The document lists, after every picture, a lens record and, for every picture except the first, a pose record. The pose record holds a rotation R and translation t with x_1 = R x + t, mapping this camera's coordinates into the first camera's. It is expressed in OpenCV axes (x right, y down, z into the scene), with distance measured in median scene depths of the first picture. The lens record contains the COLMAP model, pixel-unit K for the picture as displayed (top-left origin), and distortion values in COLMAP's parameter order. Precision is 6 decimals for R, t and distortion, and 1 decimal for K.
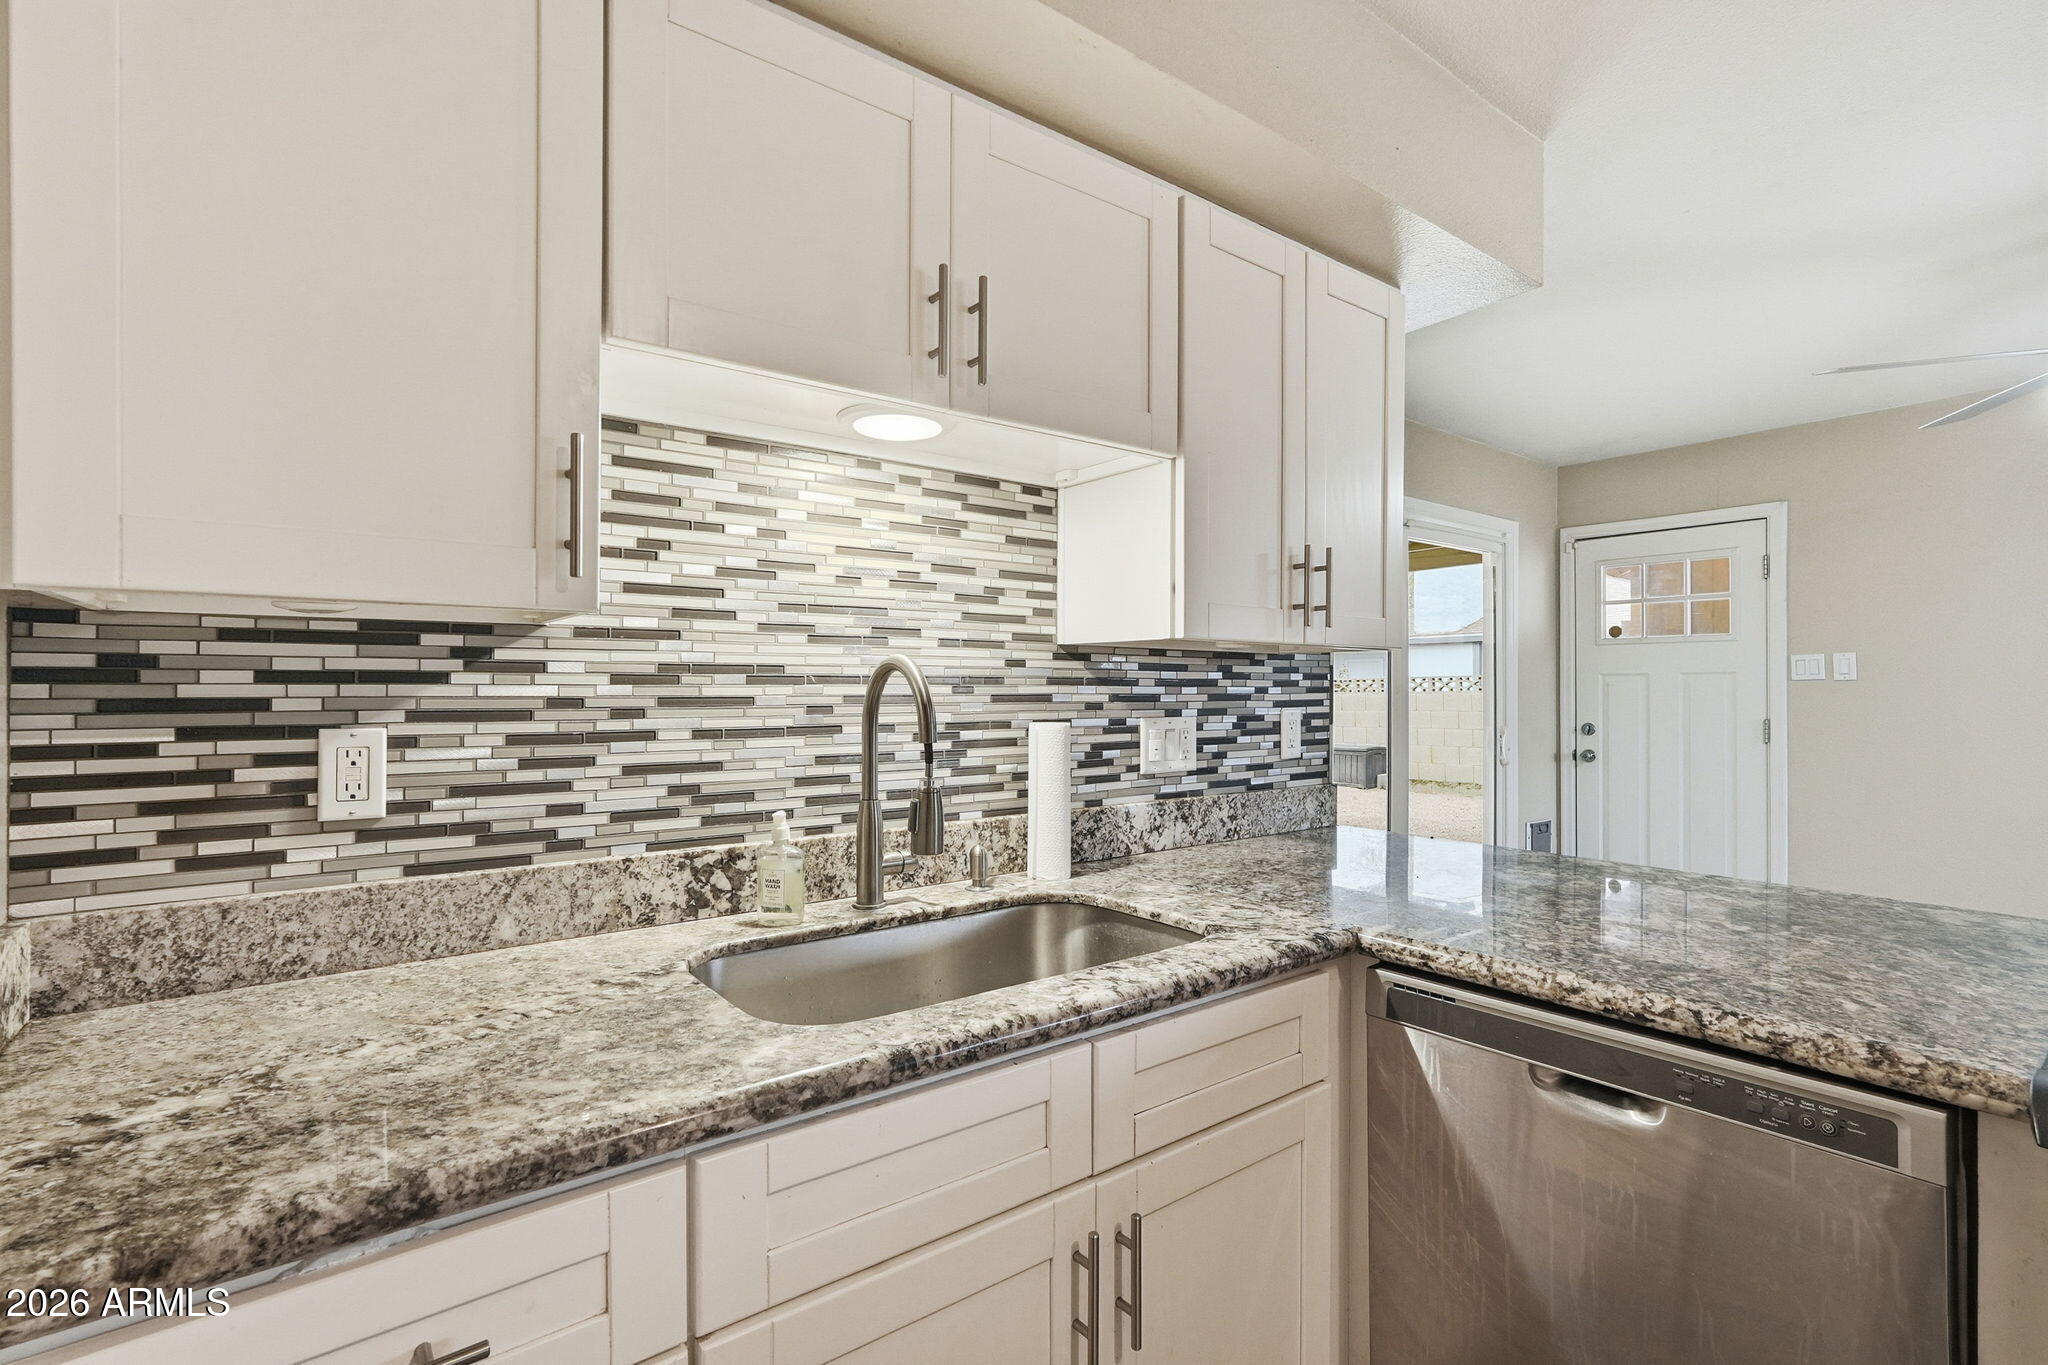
lens RADIAL K [[957.2, 0, 1022.7], [0, 957.2, 686.4], [0, 0, 1]] dist [0.003815, 0.001478]
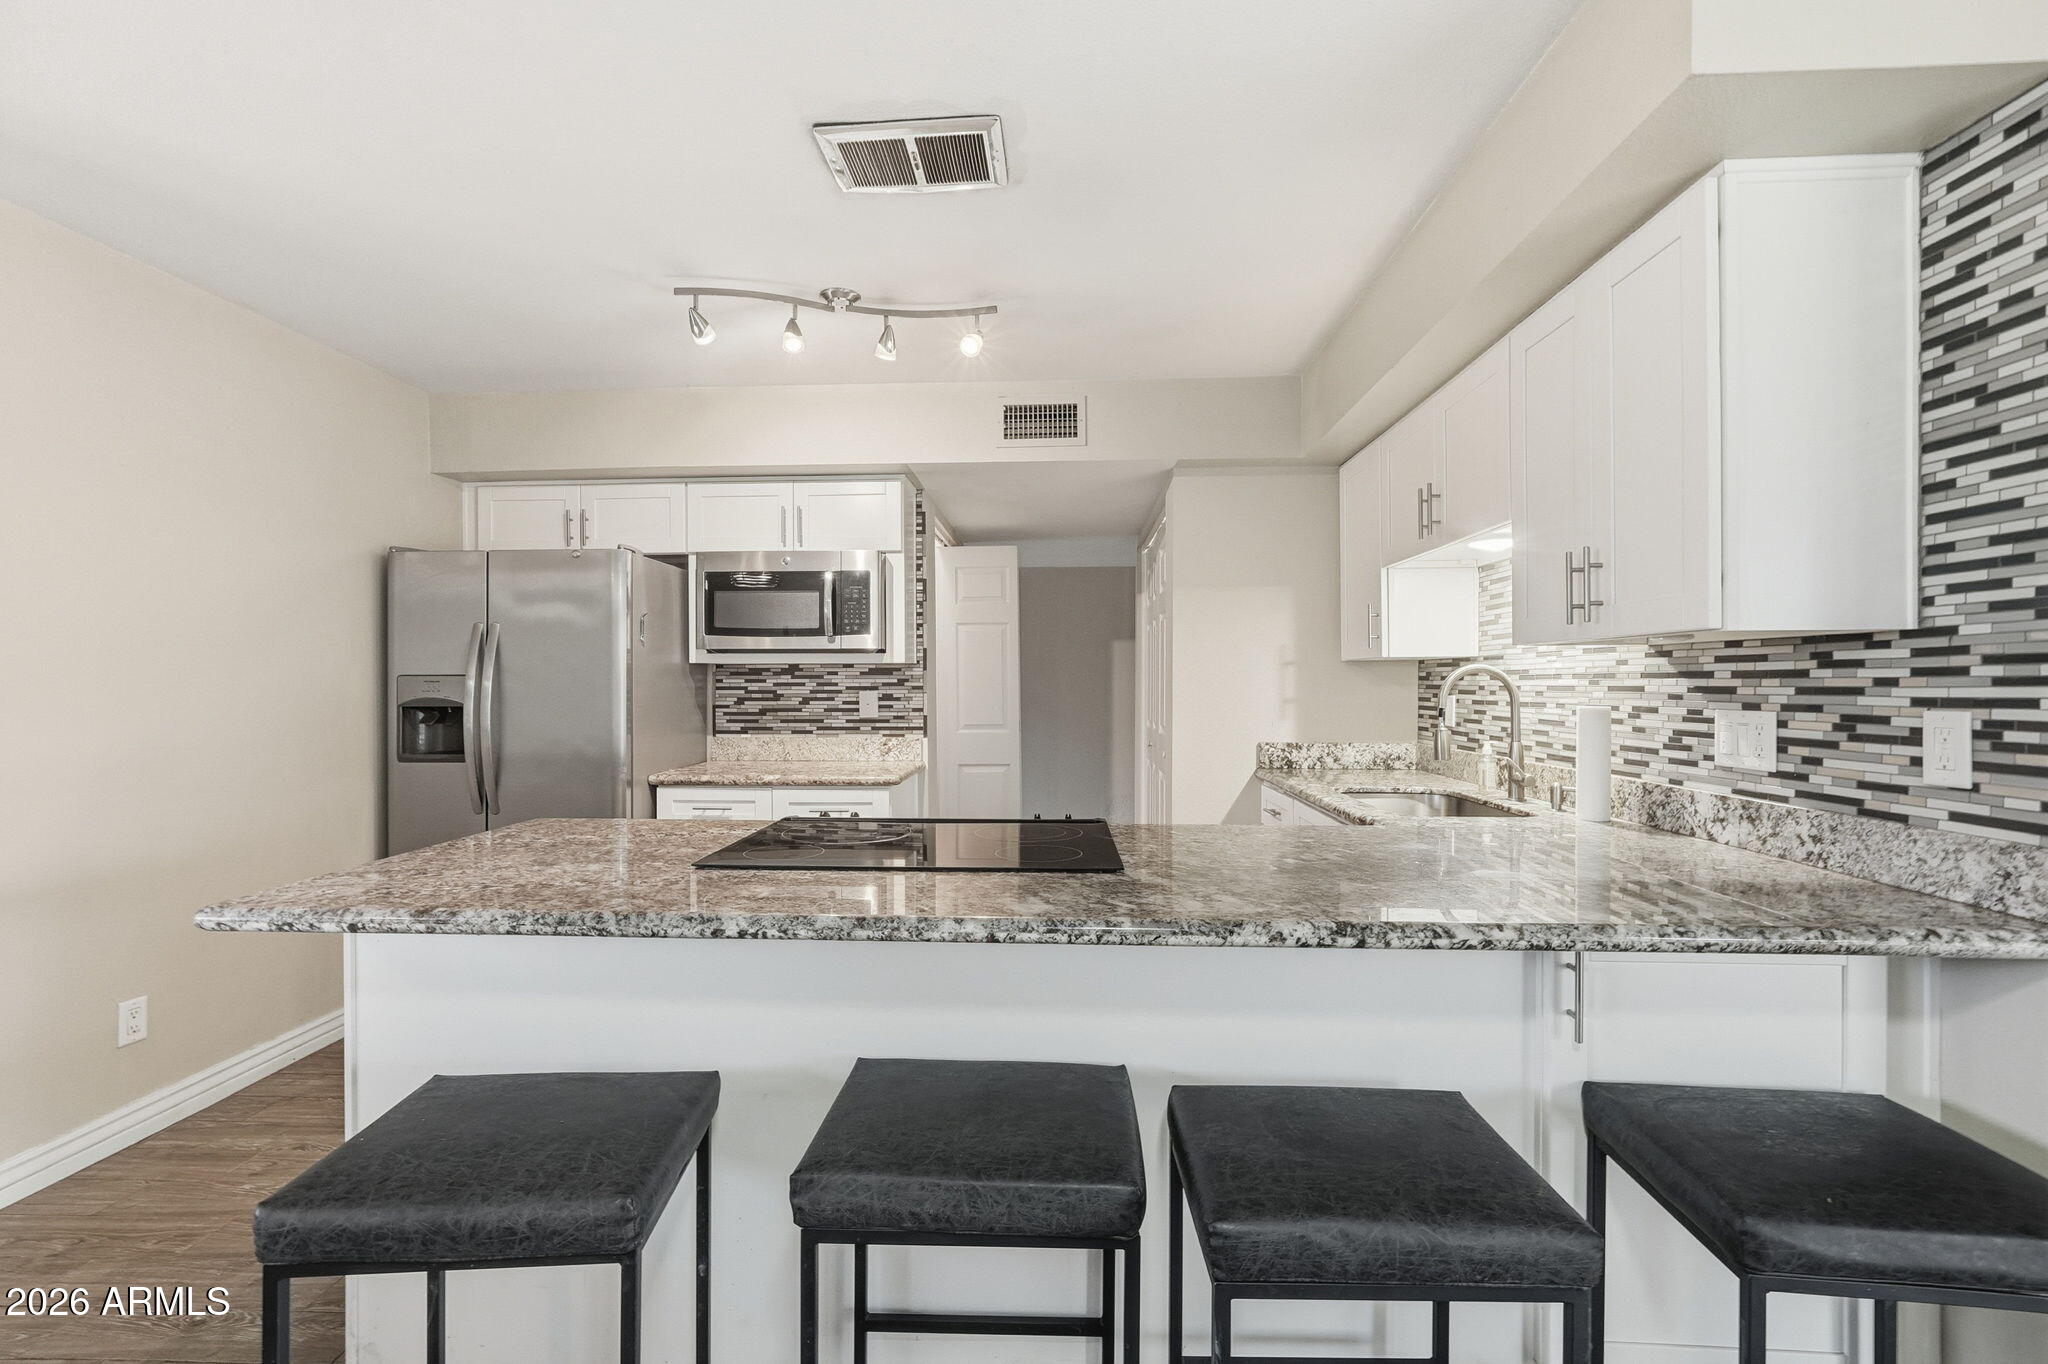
lens RADIAL K [[957.2, 0, 1022.6], [0, 957.2, 680.9], [0, 0, 1]] dist [0.003815, 0.001478]
pose [[-0.648624, -0.000730, -0.761109, 1.856415], [0.004993, 0.999974, -0.005214, 0.005333], [0.761093, -0.007183, -0.648604, 1.477404]]
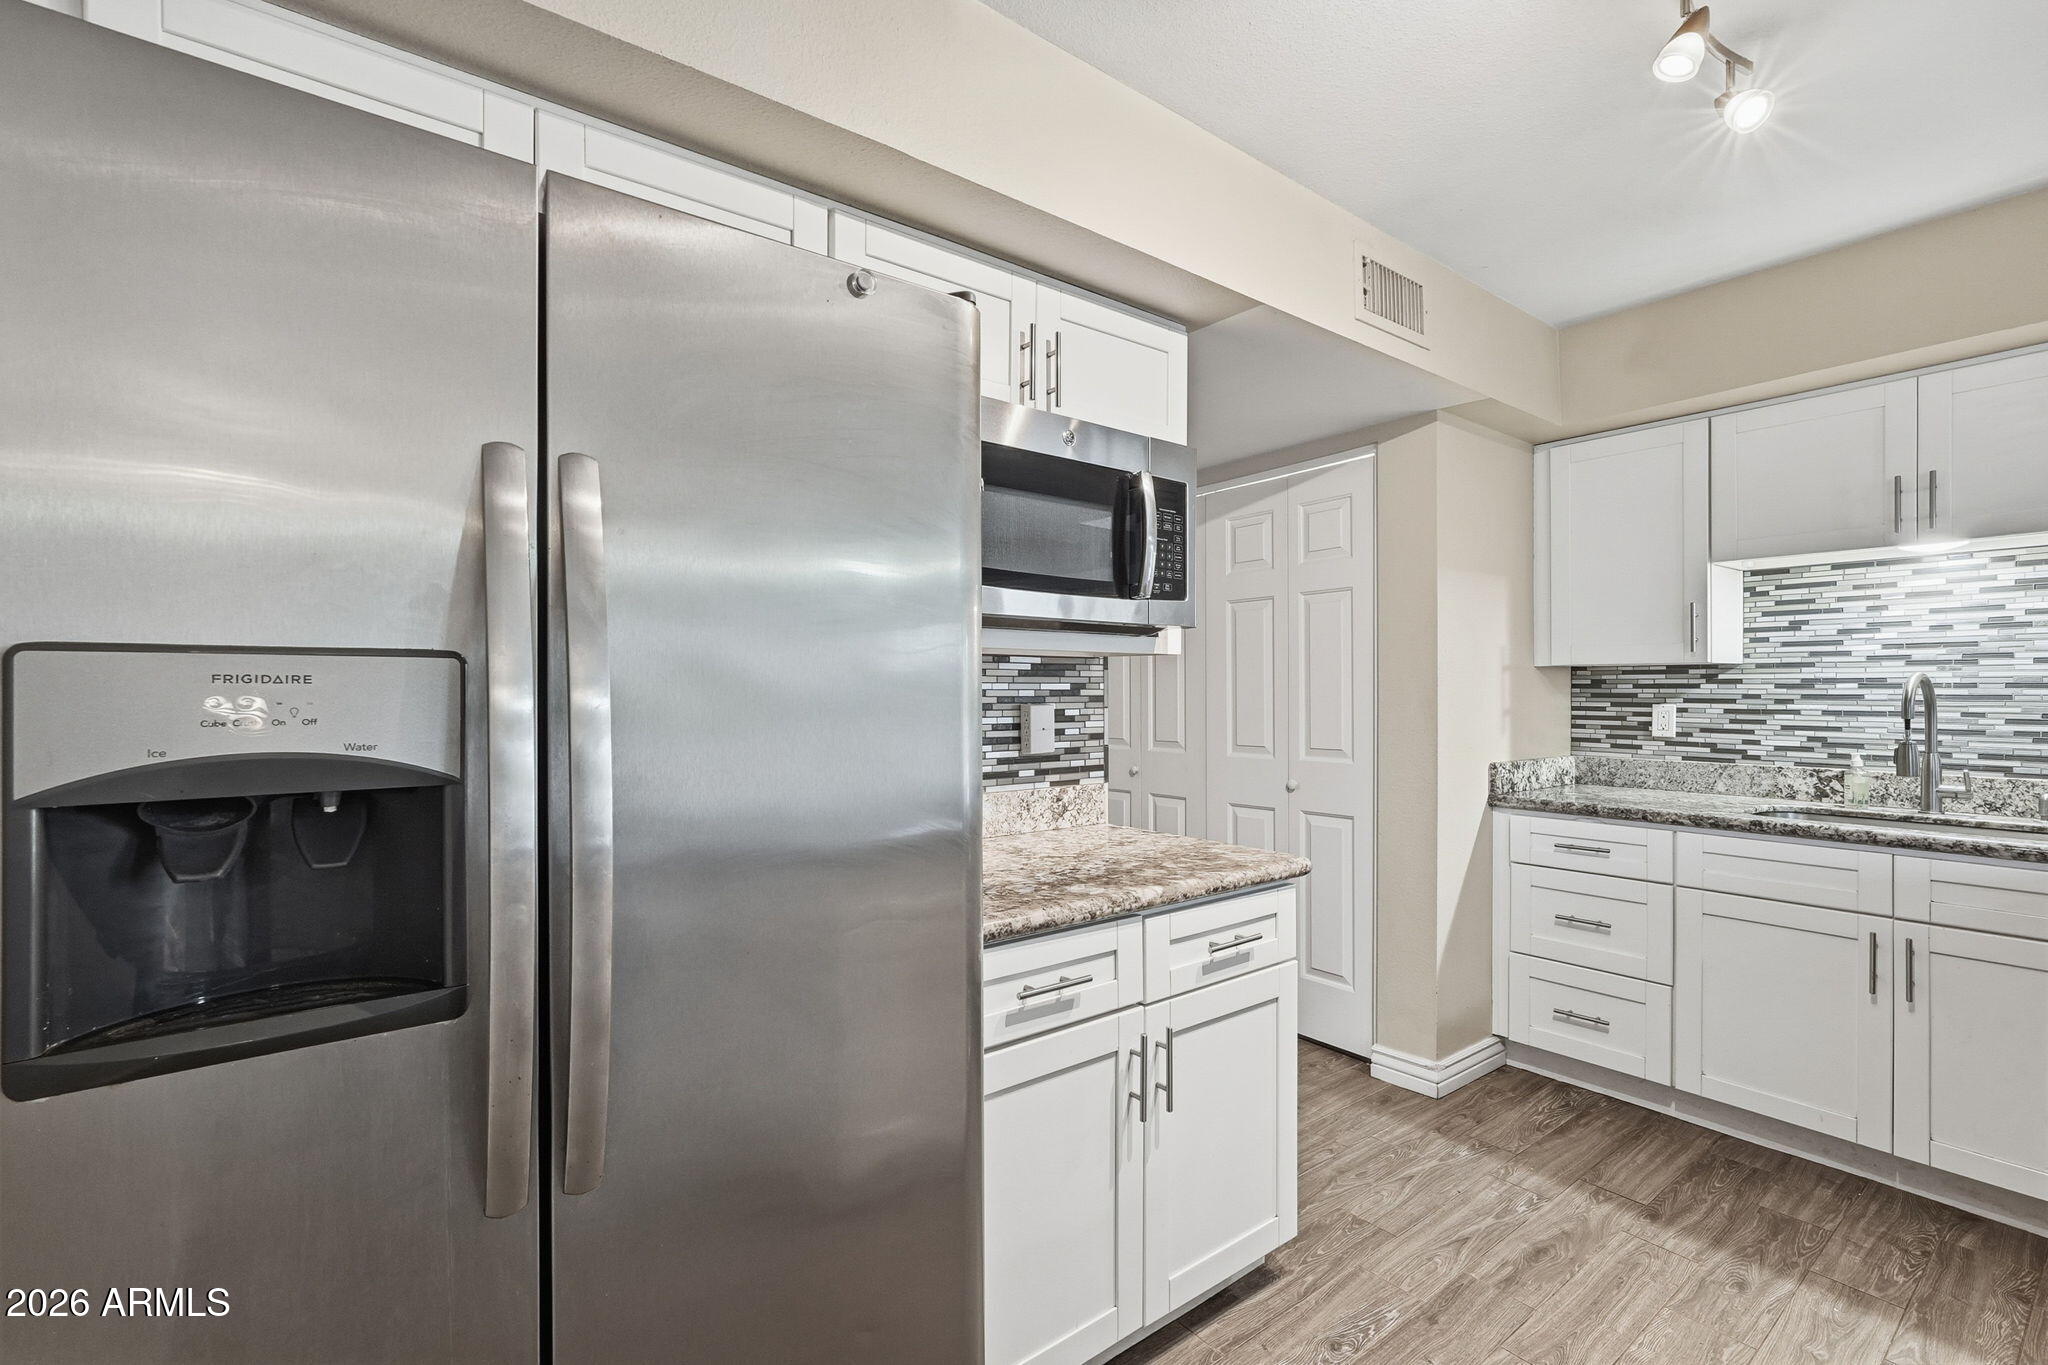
lens RADIAL K [[957.2, 0, 1022.8], [0, 957.2, 691.4], [0, 0, 1]] dist [0.003815, 0.001478]
pose [[0.039823, 0.005993, -0.999189, 1.557357], [0.003089, 0.999976, 0.006121, -0.012910], [0.999202, -0.003330, 0.039804, -0.753393]]
